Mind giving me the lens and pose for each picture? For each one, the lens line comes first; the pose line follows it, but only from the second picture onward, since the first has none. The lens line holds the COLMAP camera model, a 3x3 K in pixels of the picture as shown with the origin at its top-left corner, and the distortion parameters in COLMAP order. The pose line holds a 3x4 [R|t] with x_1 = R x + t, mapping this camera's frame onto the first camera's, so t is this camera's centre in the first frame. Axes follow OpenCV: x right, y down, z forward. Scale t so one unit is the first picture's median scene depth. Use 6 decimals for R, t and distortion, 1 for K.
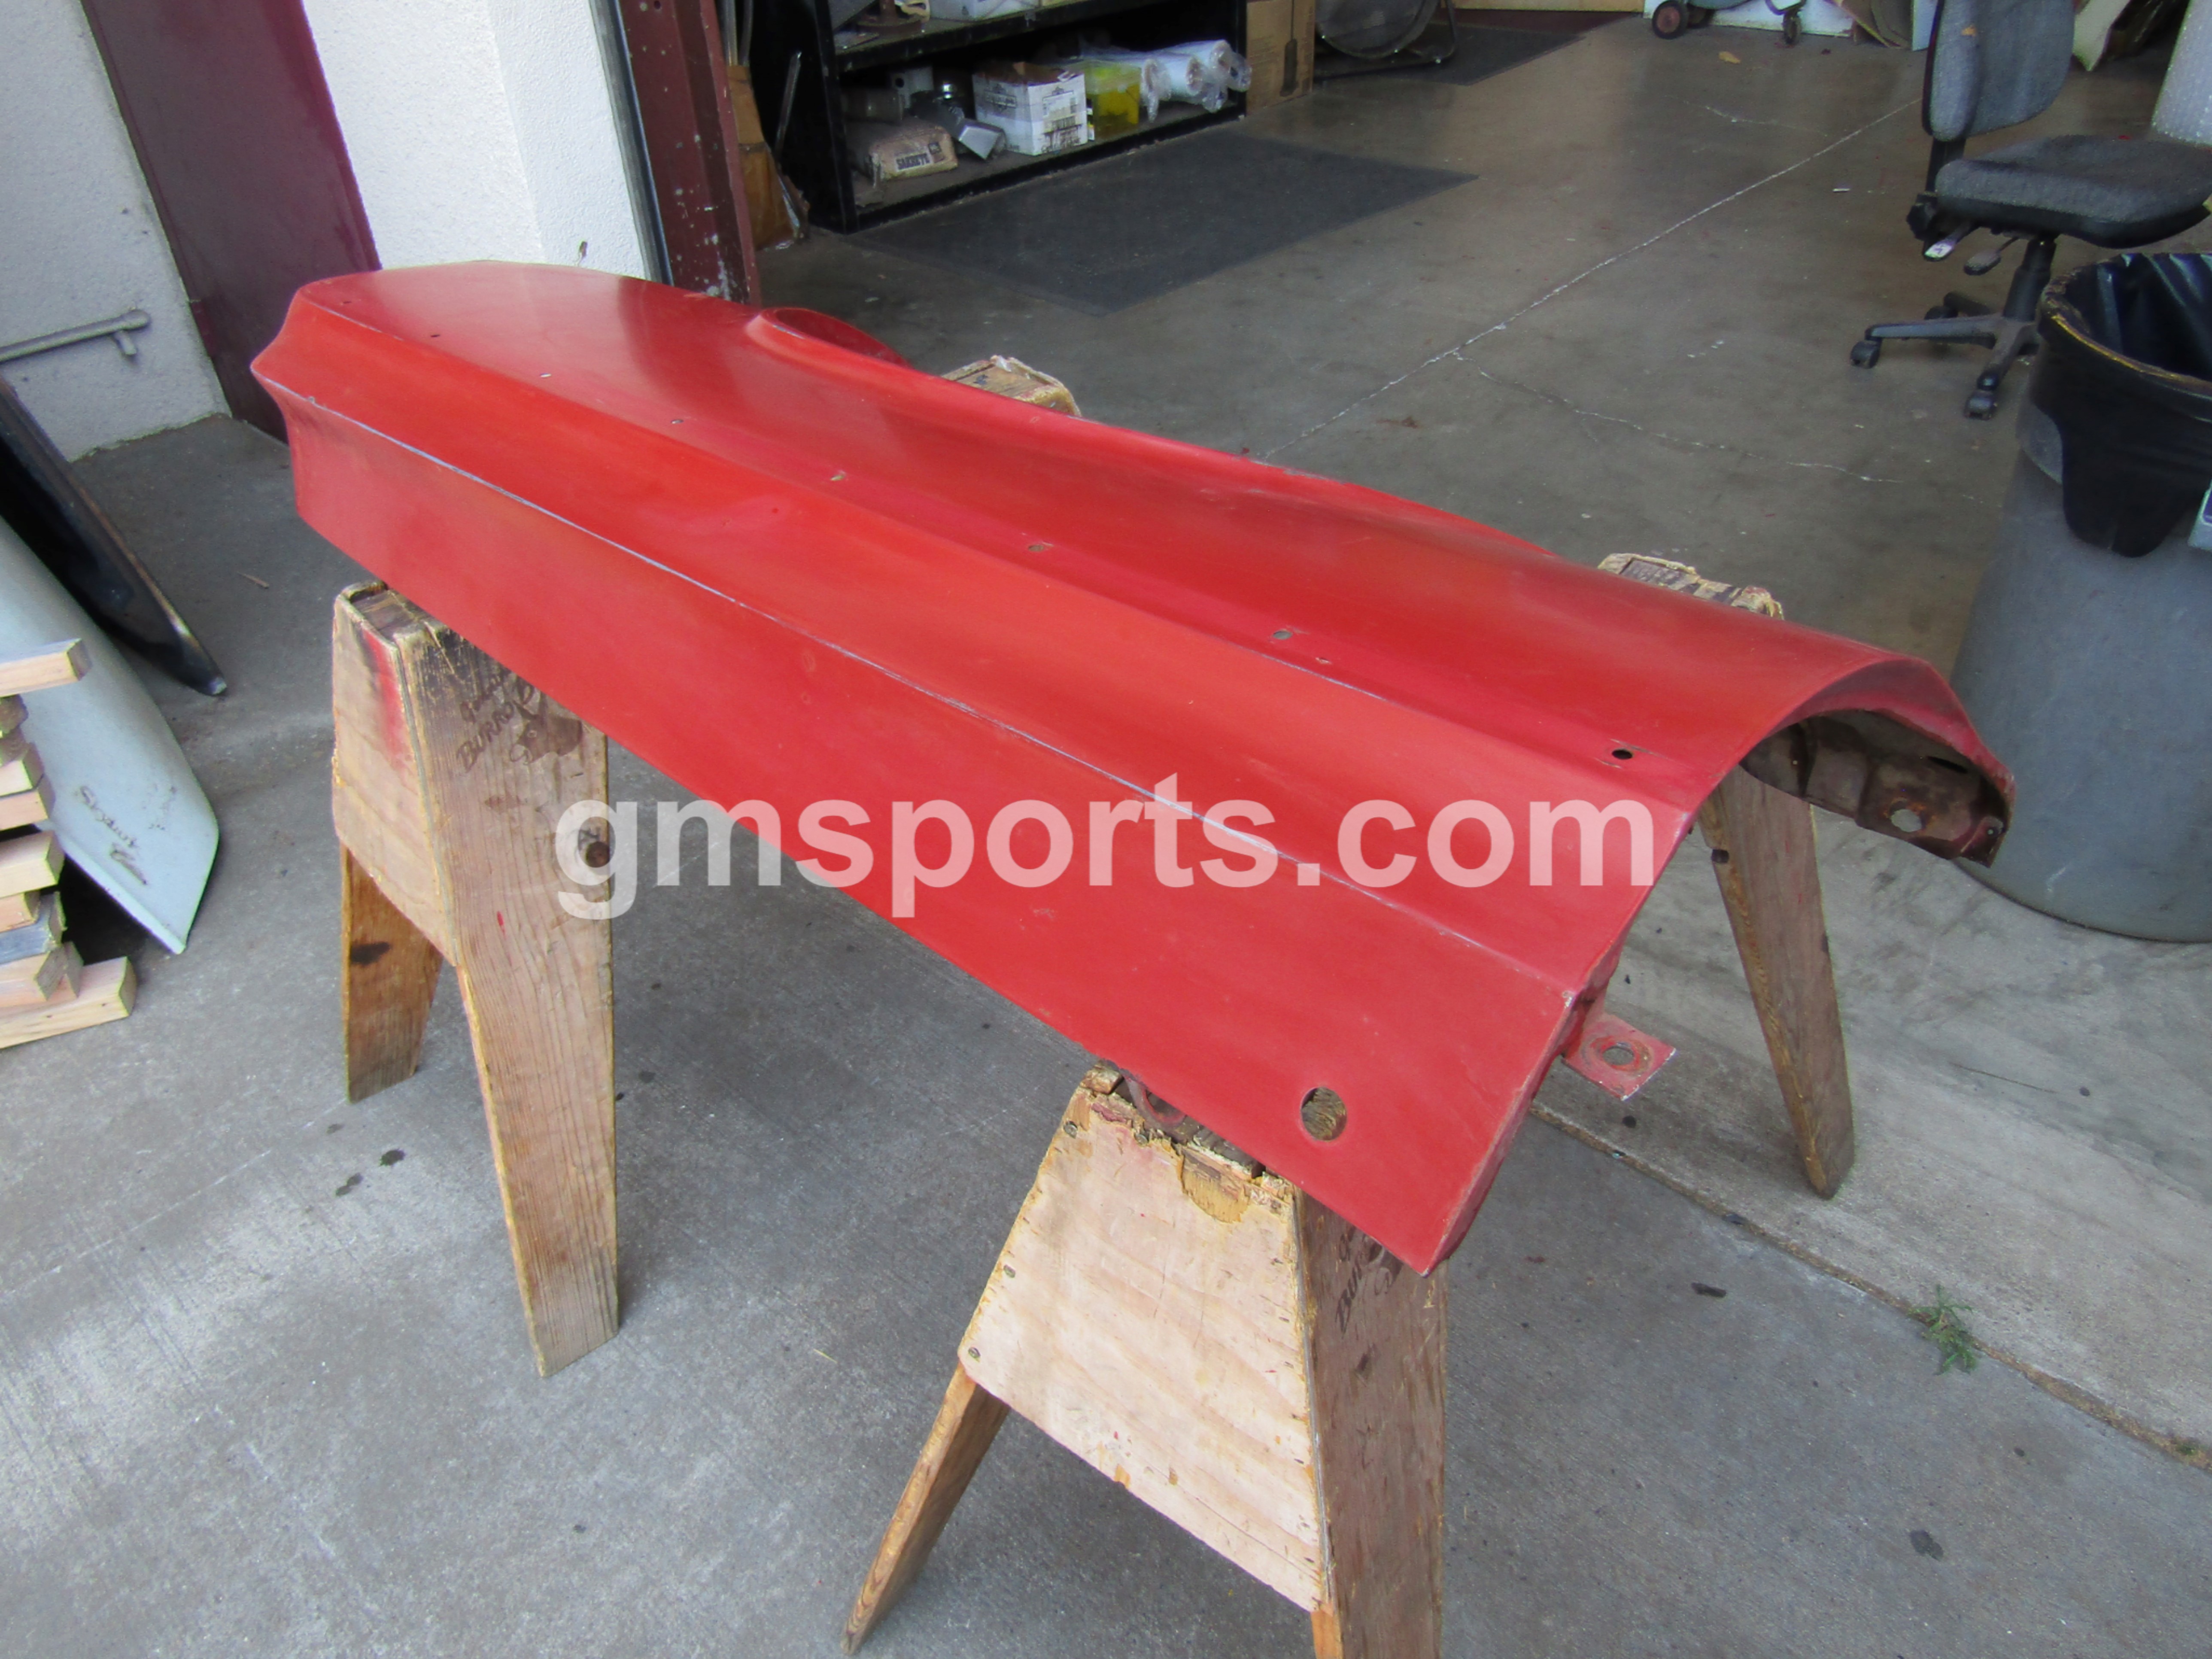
lens RADIAL K [[1563.3, 0, 1093.7], [0, 1563.3, 828.1], [0, 0, 1]] dist [-0.005639, -0.001607]
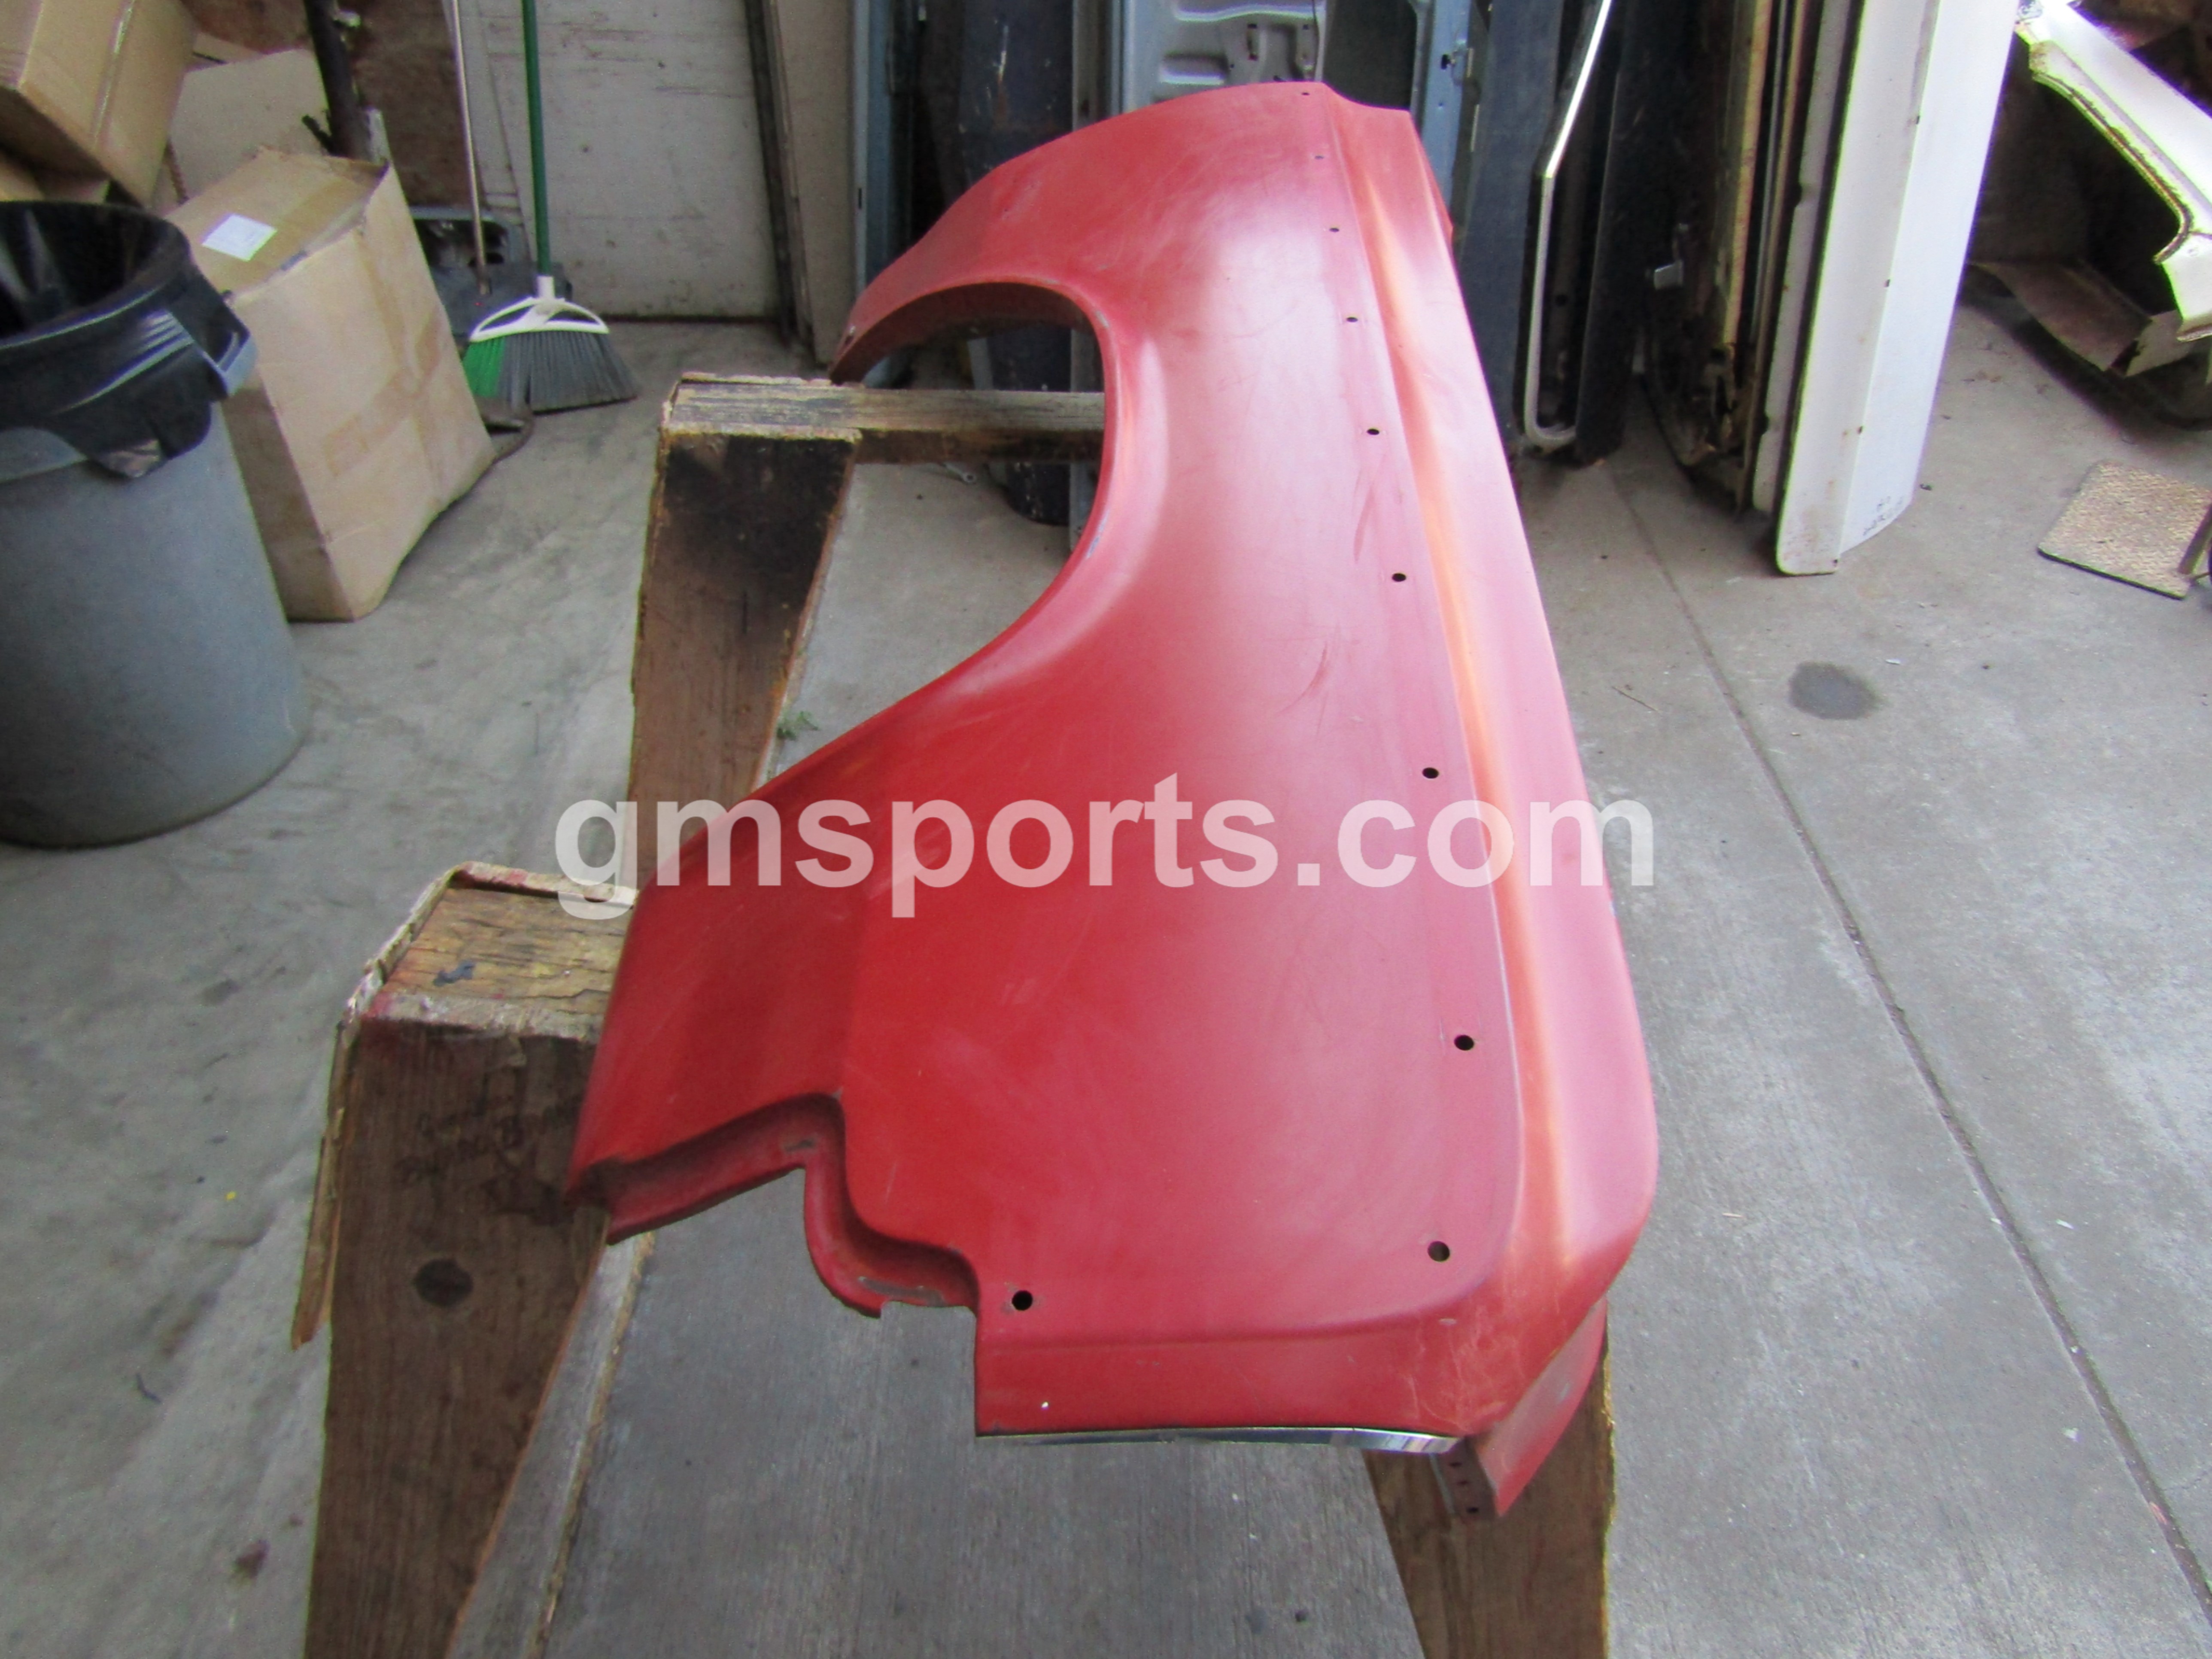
lens RADIAL K [[1563.3, 0, 1120.5], [0, 1563.3, 841.0], [0, 0, 1]] dist [-0.005639, -0.001607]
pose [[-0.672497, -0.464983, 0.575794, -0.549131], [0.435393, 0.380567, 0.815844, -0.672499], [-0.598482, 0.799349, -0.053480, 0.869662]]
